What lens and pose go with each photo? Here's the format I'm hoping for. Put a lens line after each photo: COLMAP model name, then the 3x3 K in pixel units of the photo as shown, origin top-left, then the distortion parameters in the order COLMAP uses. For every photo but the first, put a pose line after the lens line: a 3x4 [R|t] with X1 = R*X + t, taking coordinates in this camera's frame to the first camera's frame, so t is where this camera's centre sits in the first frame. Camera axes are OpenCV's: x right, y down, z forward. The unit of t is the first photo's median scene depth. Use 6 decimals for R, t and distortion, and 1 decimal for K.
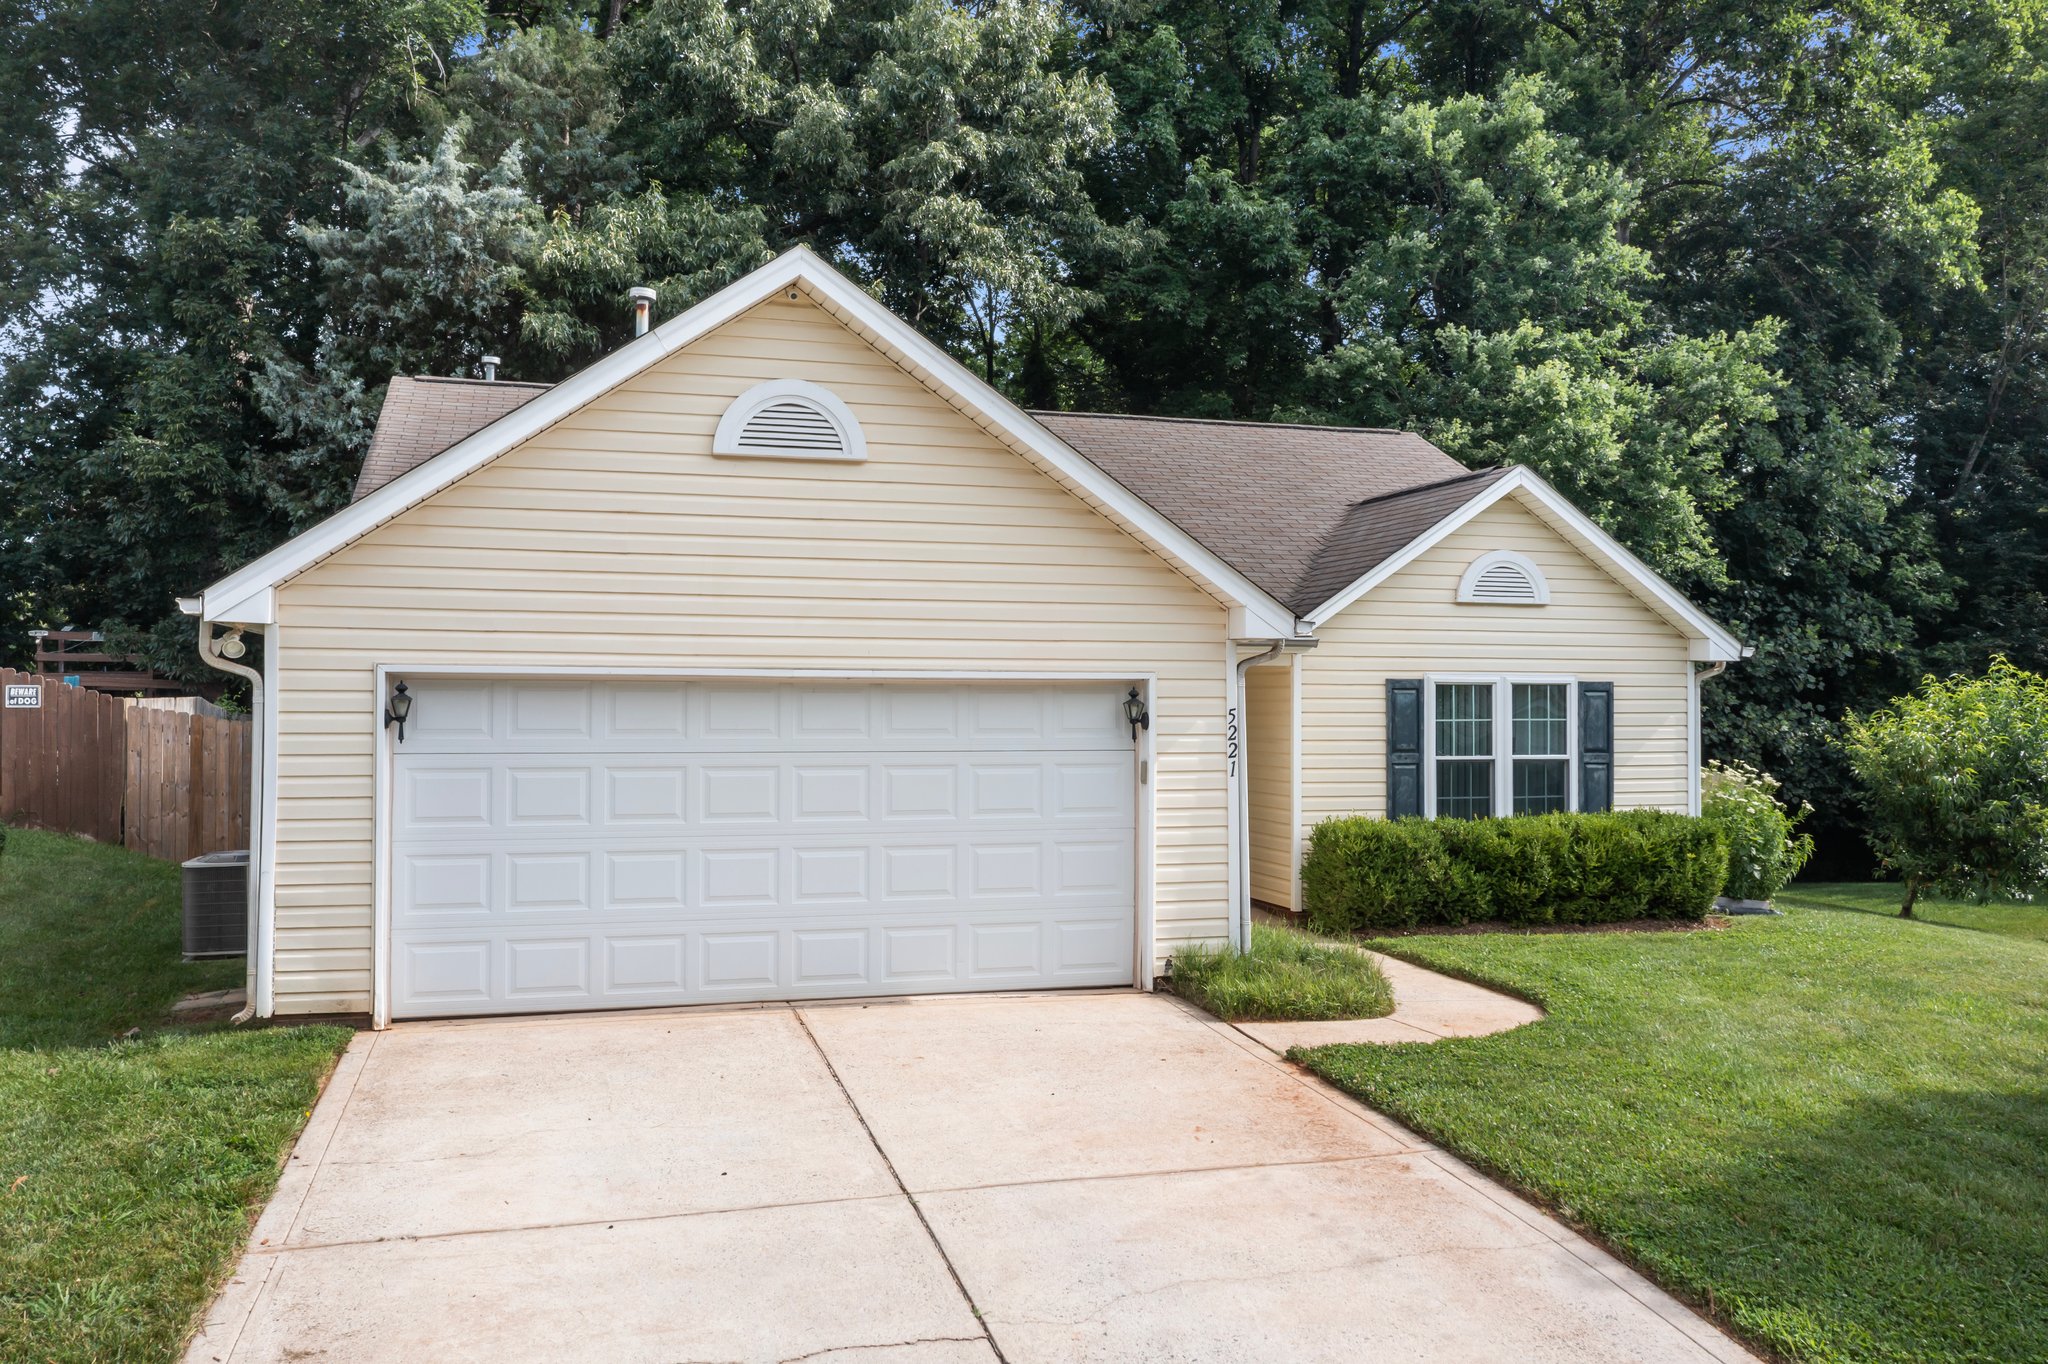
lens RADIAL K [[1663.8, 0, 1022.3], [0, 1663.8, 676.0], [0, 0, 1]] dist [-0.009942, -0.005225]
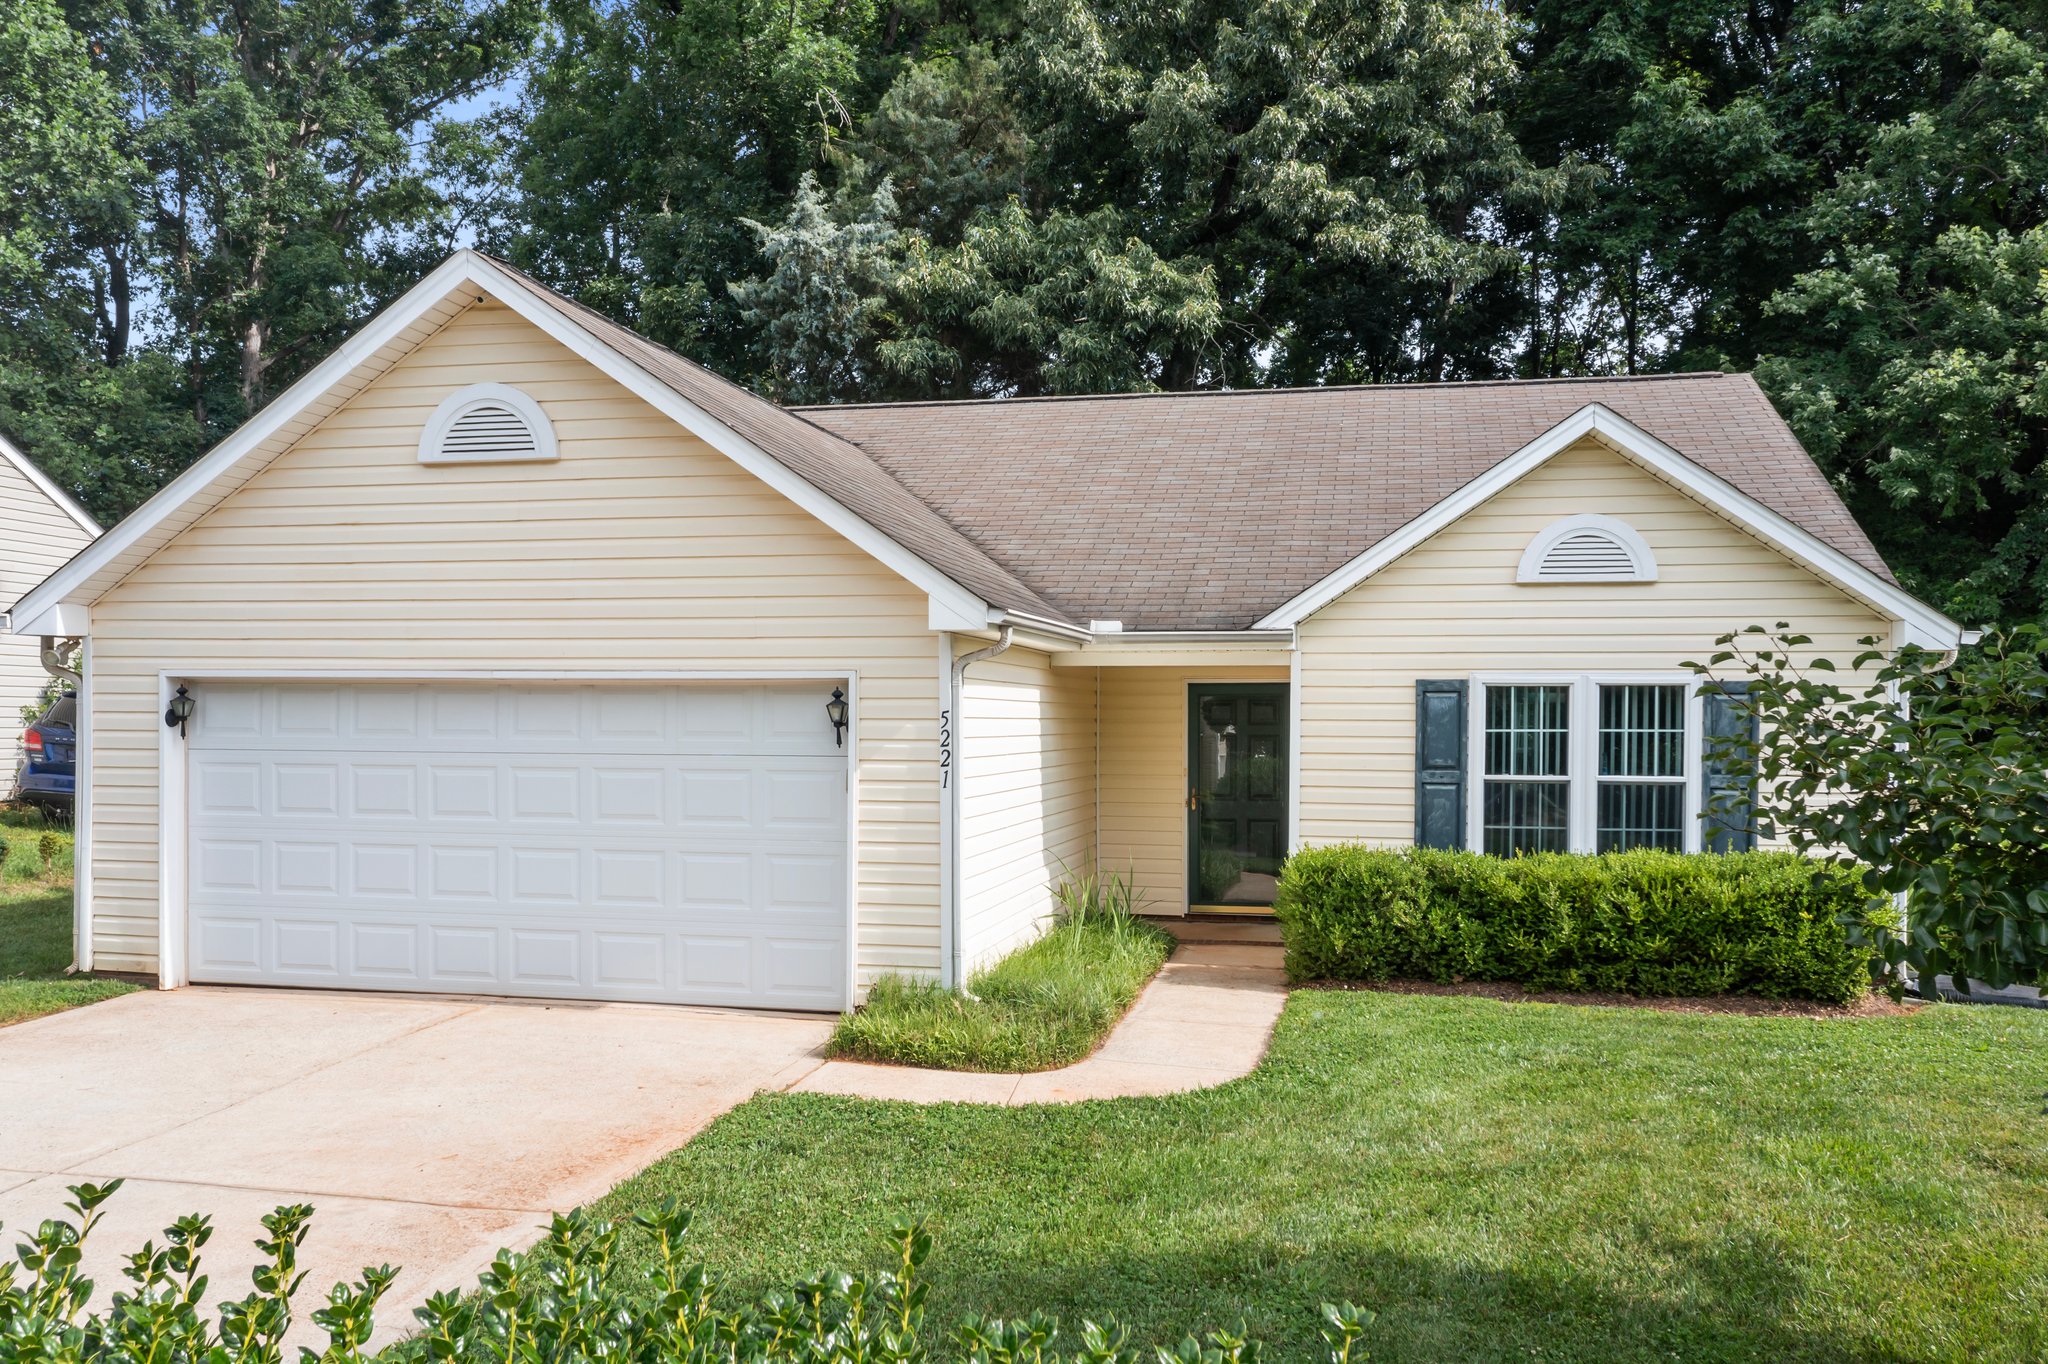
lens RADIAL K [[1660.3, 0, 1010.4], [0, 1660.3, 753.7], [0, 0, 1]] dist [-0.007986, 0.005208]
pose [[0.876336, 0.011113, -0.481572, 0.428378], [0.005390, 0.999445, 0.032871, 0.010127], [0.481670, -0.031401, 0.875790, 0.181430]]
